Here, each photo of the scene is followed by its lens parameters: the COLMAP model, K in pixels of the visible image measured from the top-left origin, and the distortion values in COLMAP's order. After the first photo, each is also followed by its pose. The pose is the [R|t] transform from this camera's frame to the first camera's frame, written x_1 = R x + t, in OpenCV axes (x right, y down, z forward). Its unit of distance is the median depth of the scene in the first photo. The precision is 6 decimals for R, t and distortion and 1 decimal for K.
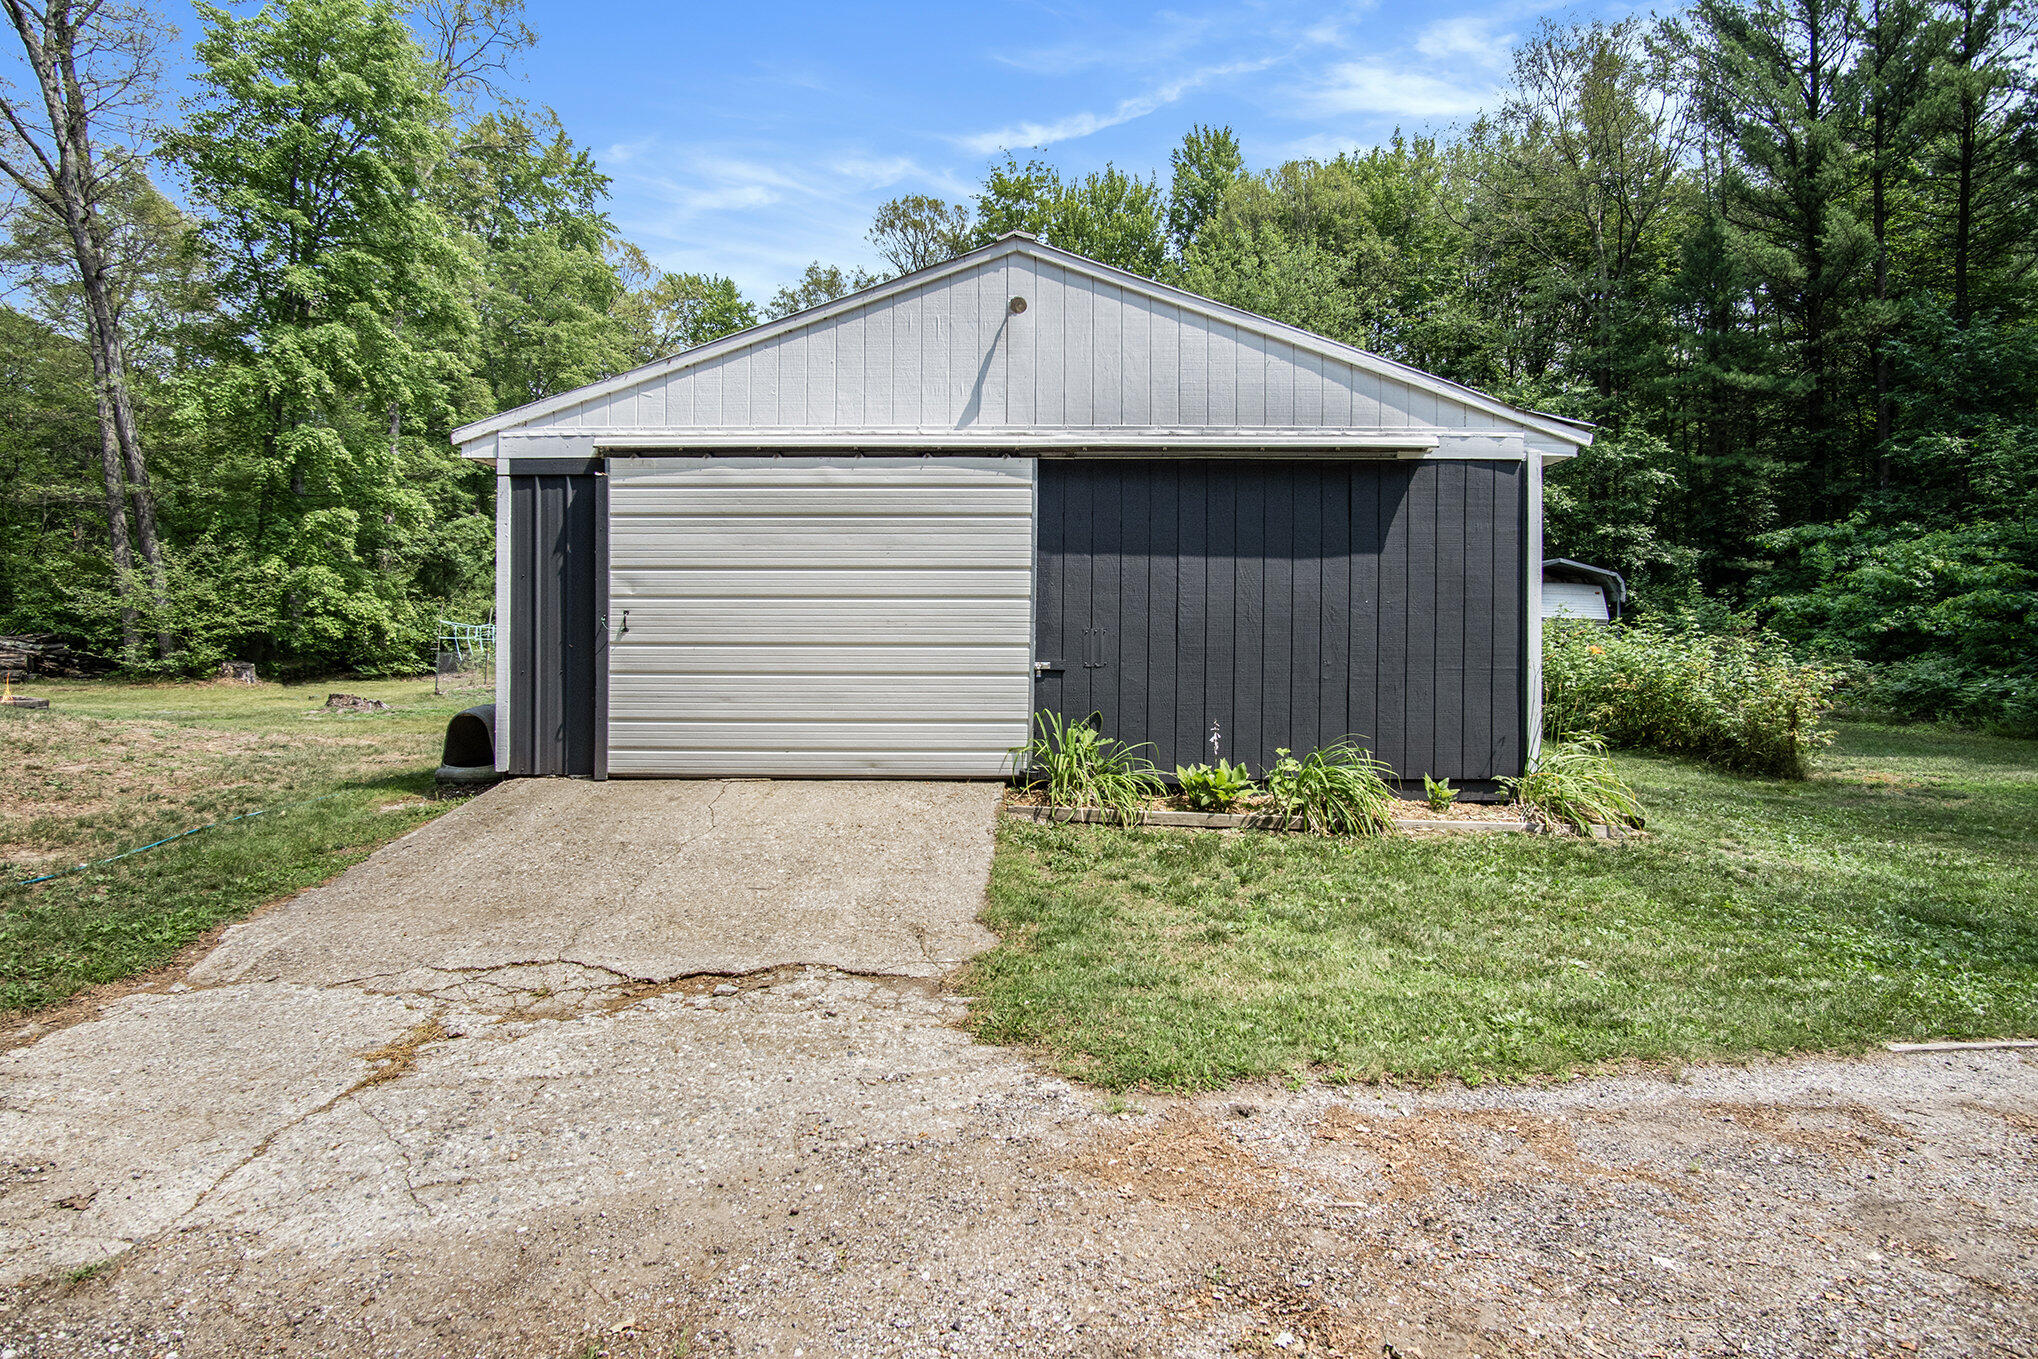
lens RADIAL K [[1203.2, 0, 1023.4], [0, 1203.2, 669.3], [0, 0, 1]] dist [-0.000118, 0.000010]
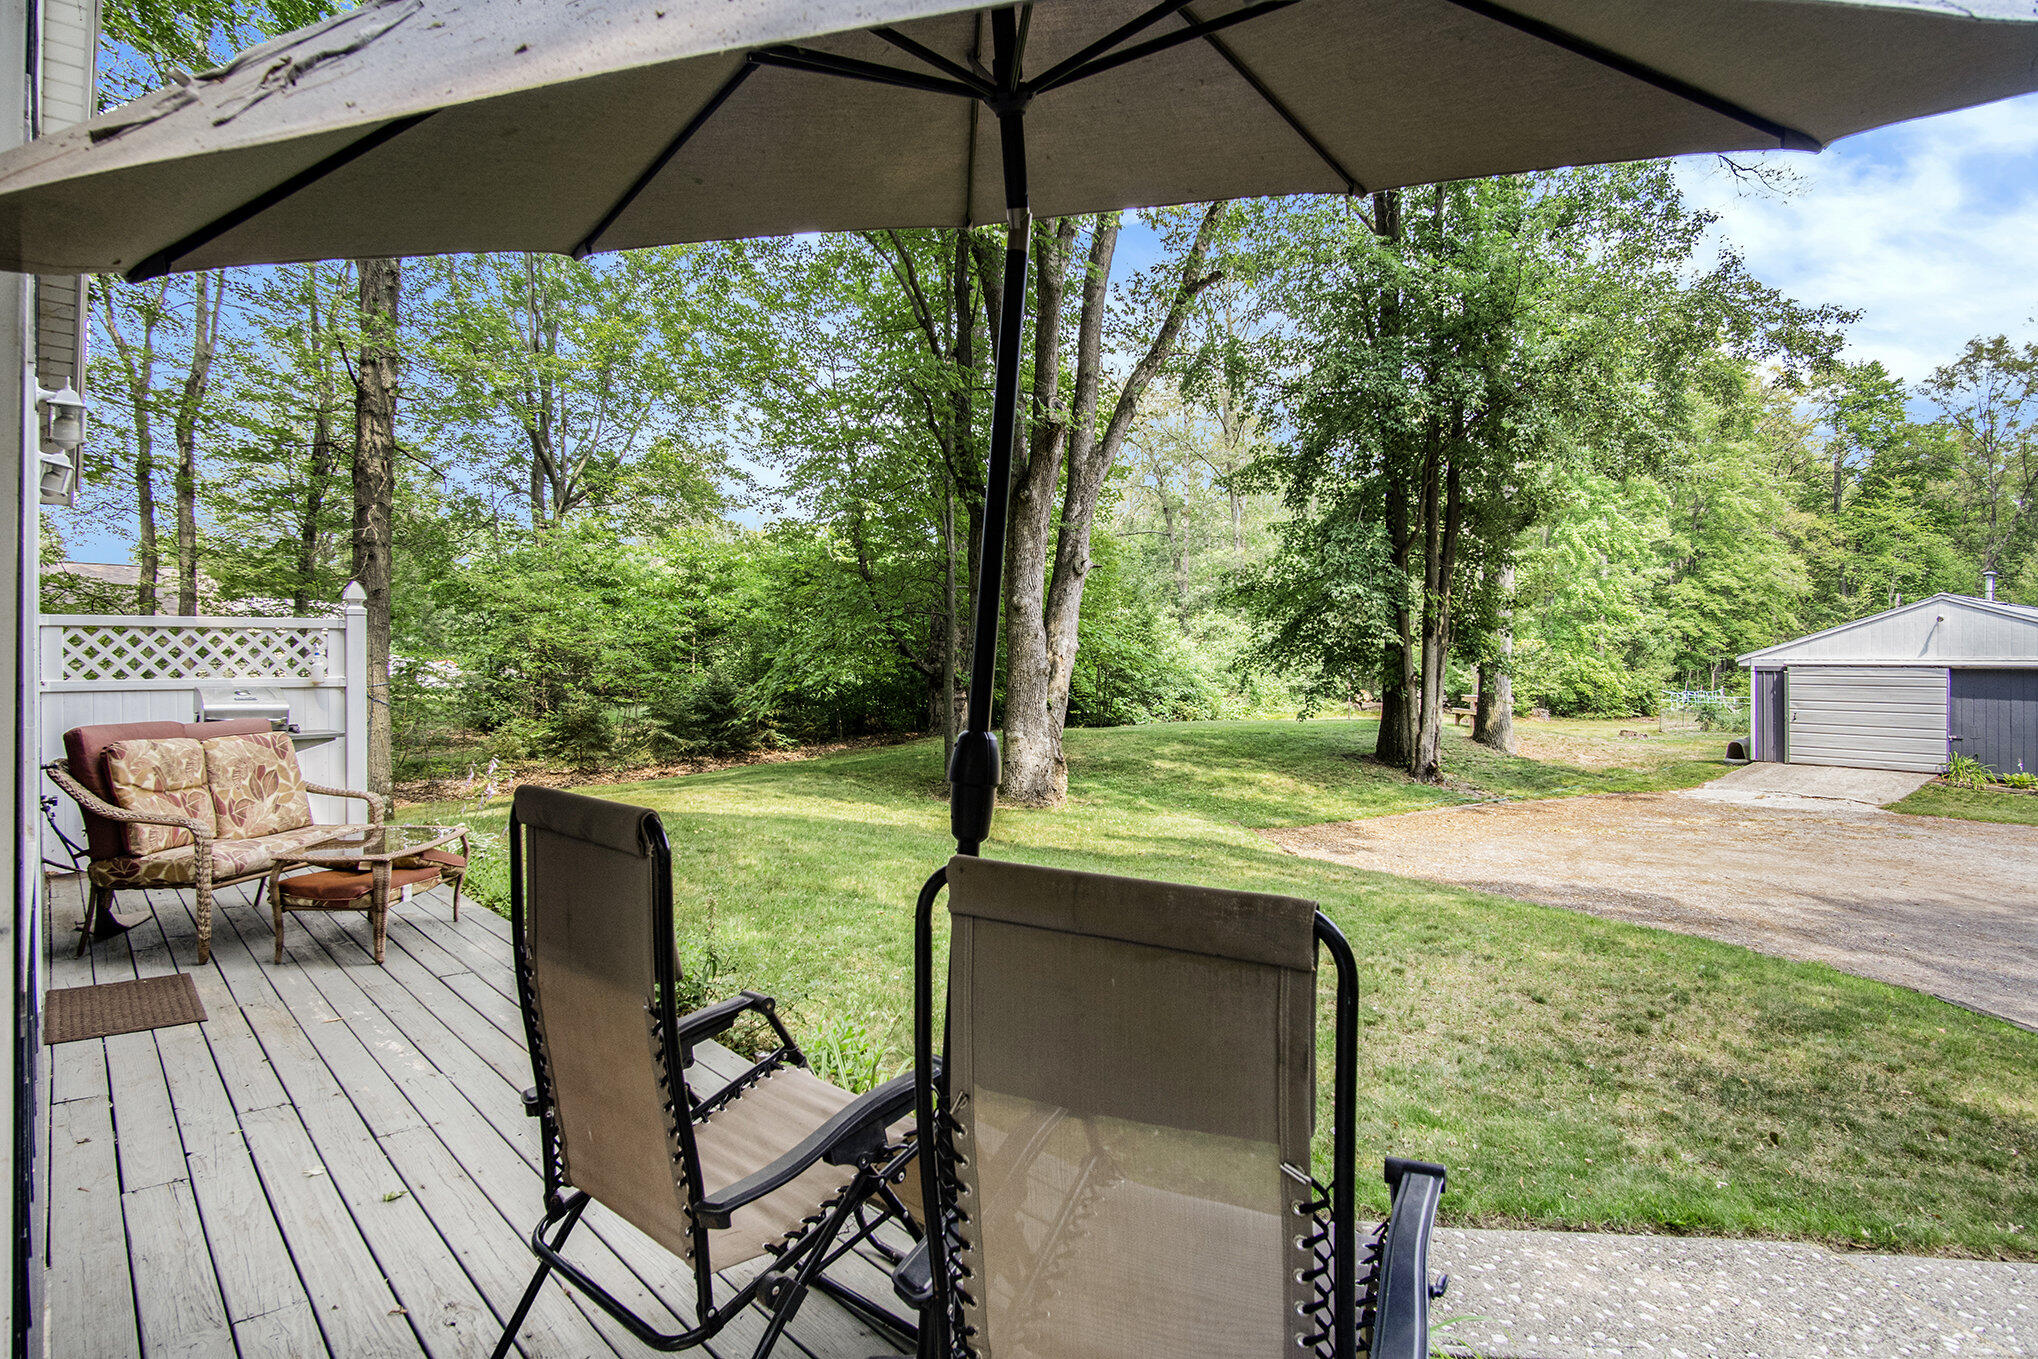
lens RADIAL K [[1203.2, 0, 1023.4], [0, 1203.2, 669.3], [0, 0, 1]] dist [-0.000118, 0.000010]
pose [[0.650025, 0.007911, -0.759871, 0.787980], [-0.028206, 0.999508, -0.013723, -0.063005], [0.759389, 0.030353, 0.649929, -2.706503]]
